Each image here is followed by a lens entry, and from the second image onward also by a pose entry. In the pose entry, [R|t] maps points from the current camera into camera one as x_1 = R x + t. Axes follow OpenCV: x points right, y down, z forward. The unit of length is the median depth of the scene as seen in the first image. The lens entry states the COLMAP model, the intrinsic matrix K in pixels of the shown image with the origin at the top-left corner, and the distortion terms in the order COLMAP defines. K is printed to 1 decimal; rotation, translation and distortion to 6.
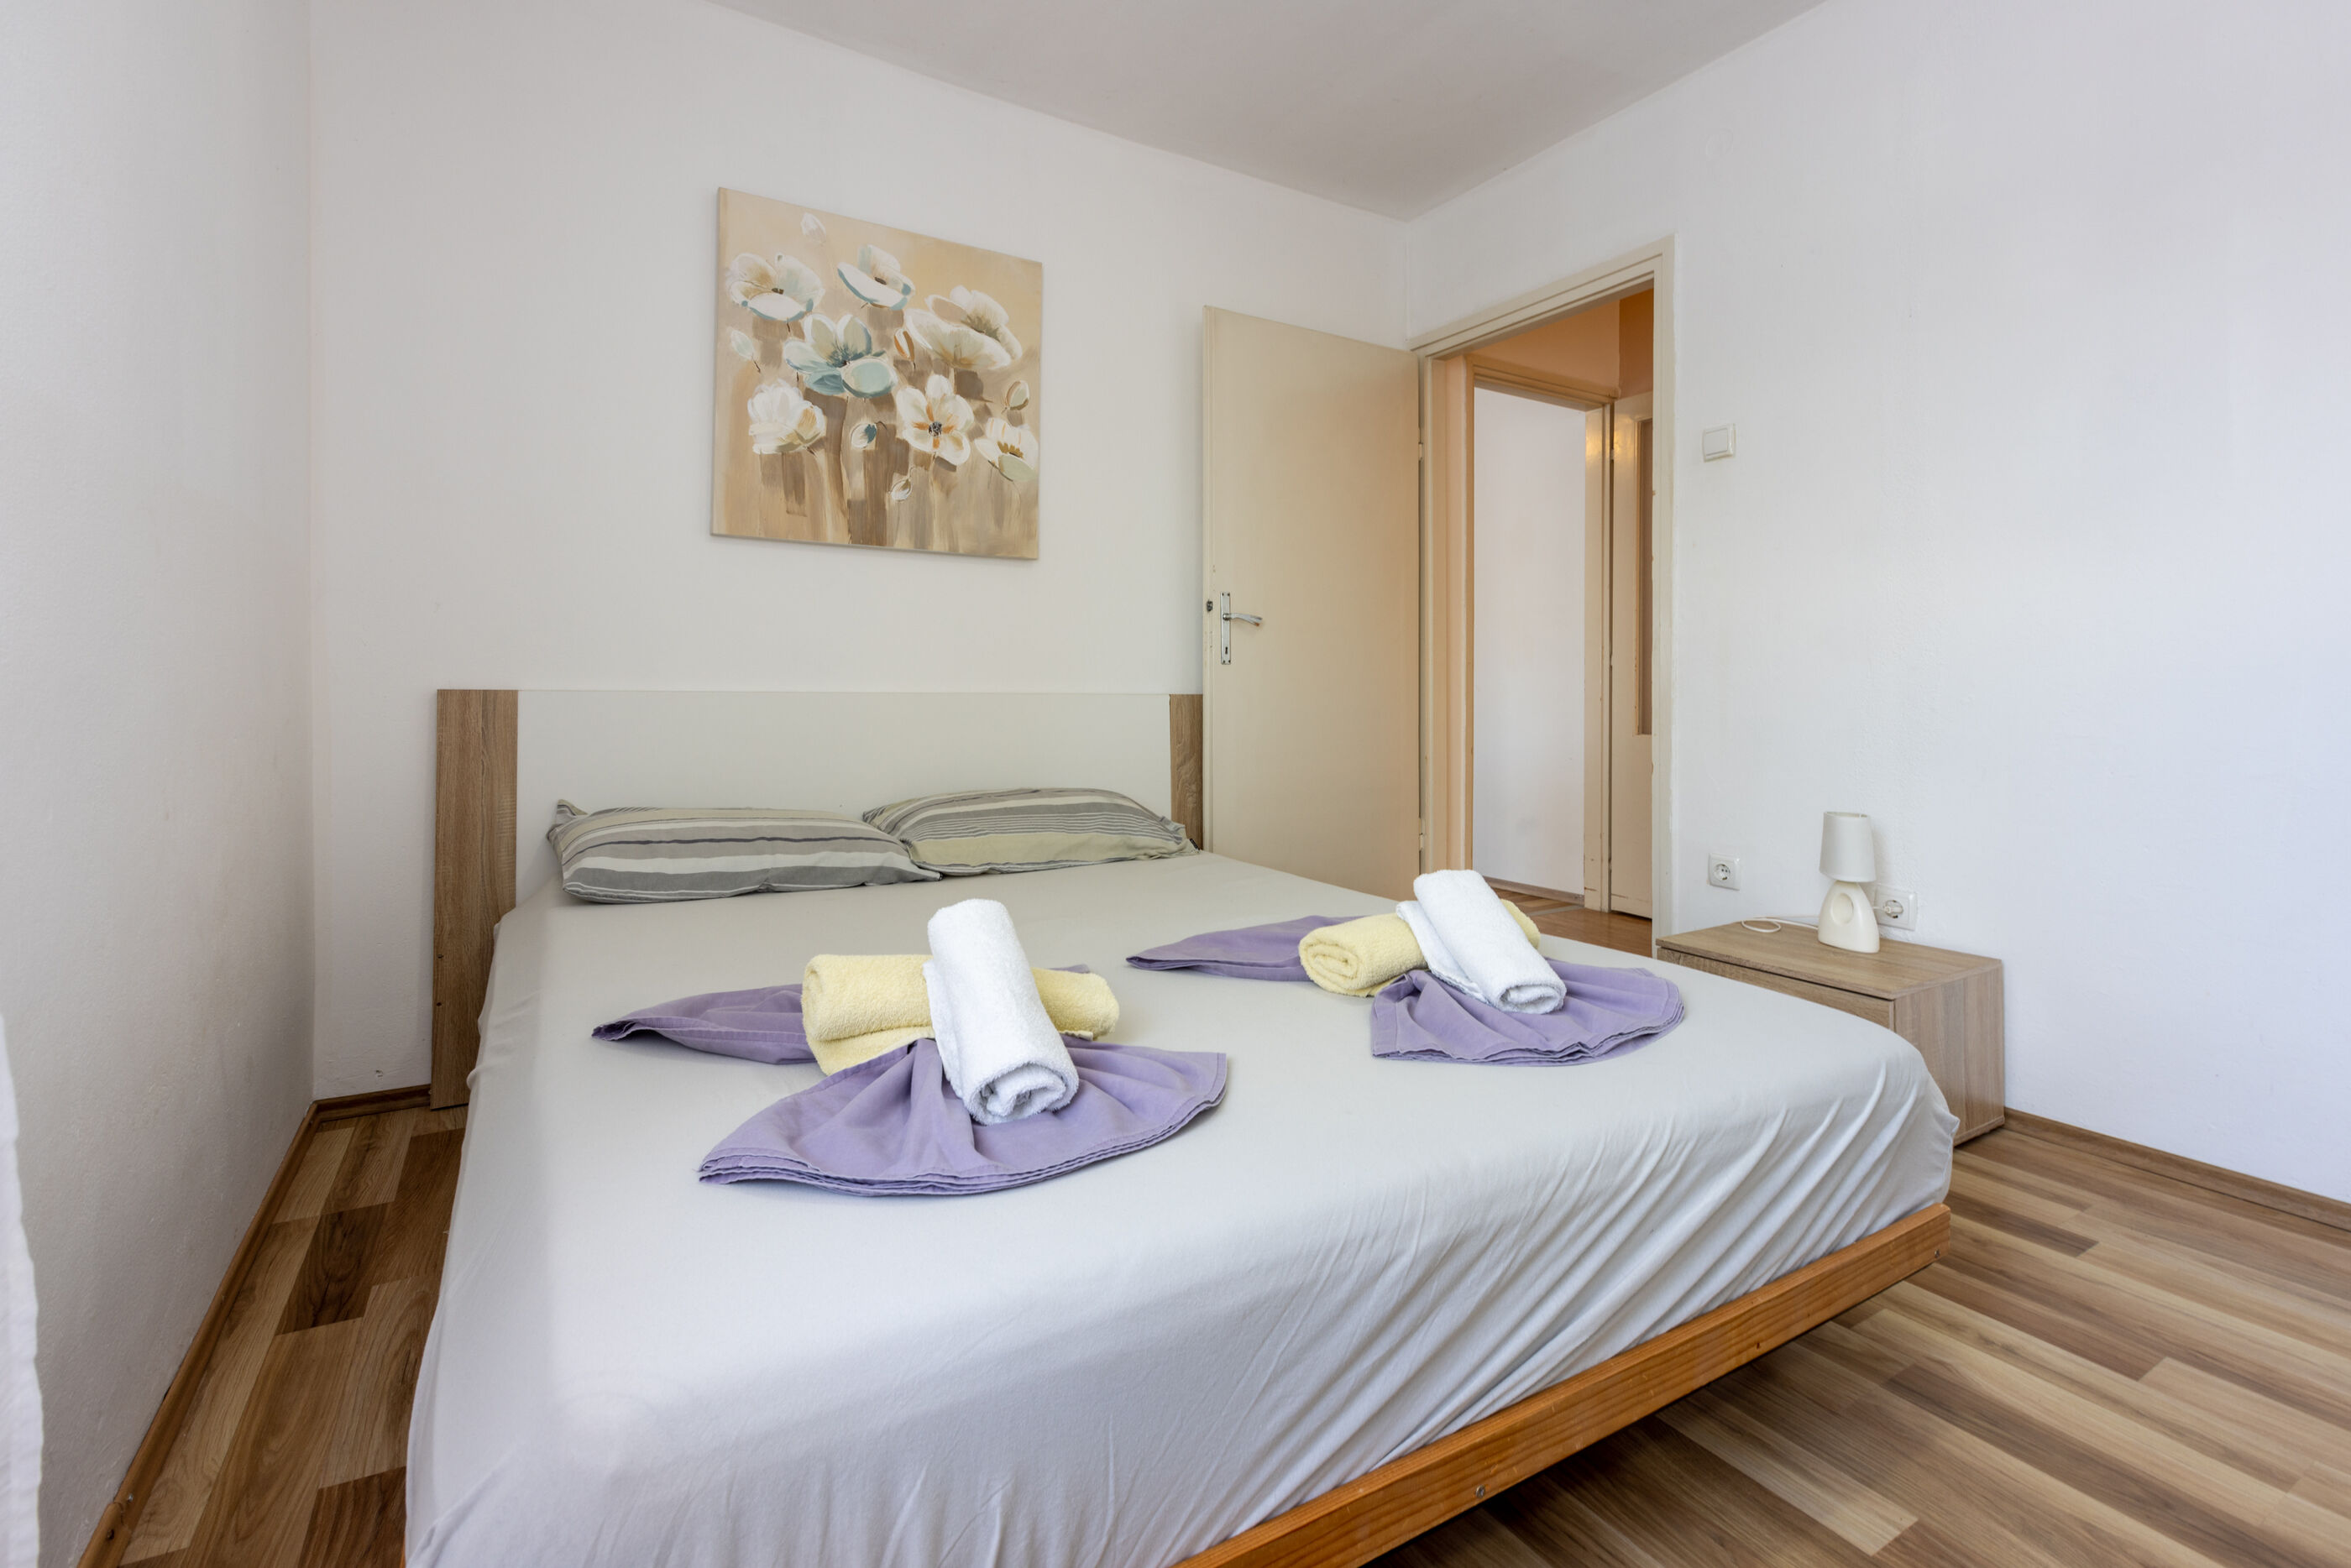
lens RADIAL K [[1066.2, 0, 1175.4], [0, 1066.2, 743.8], [0, 0, 1]] dist [0.000026, 0.000120]
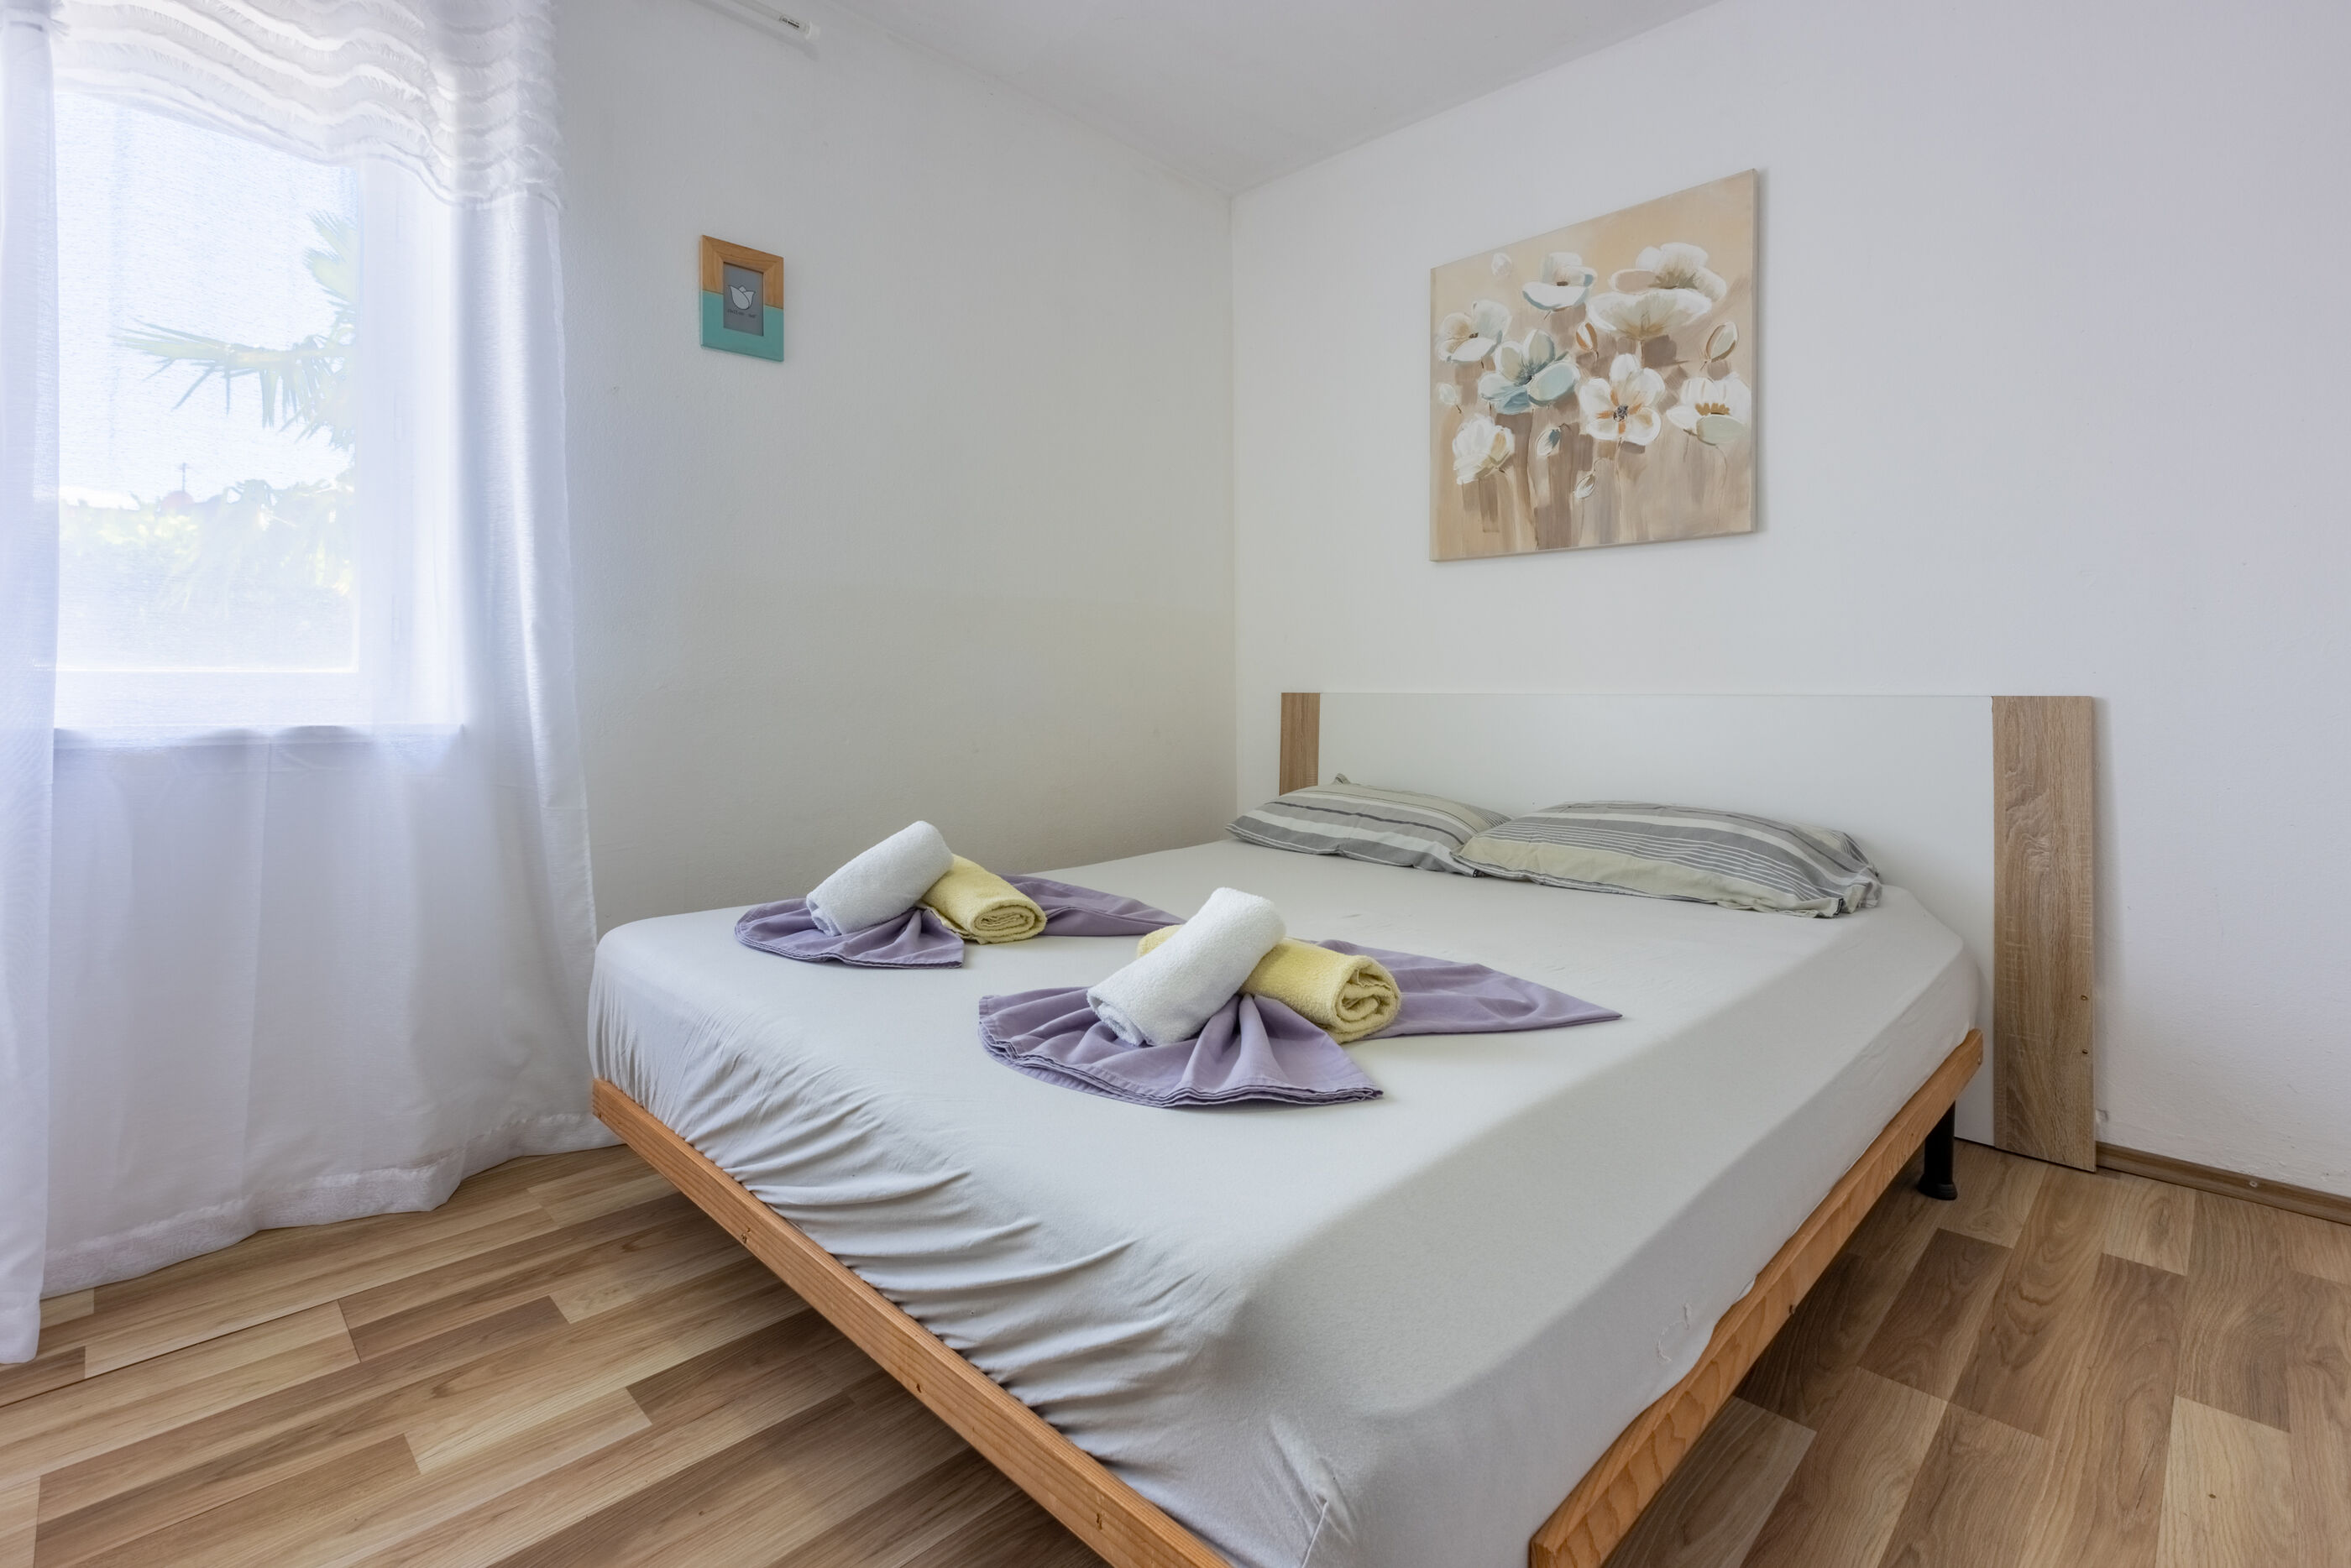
lens RADIAL K [[1076.9, 0, 1163.4], [0, 1076.9, 741.2], [0, 0, 1]] dist [0.001637, 0.000246]
pose [[0.241137, 0.040727, -0.969636, 0.630138], [-0.044852, 0.998519, 0.030786, -0.018750], [0.969454, 0.036066, 0.242607, 0.403949]]
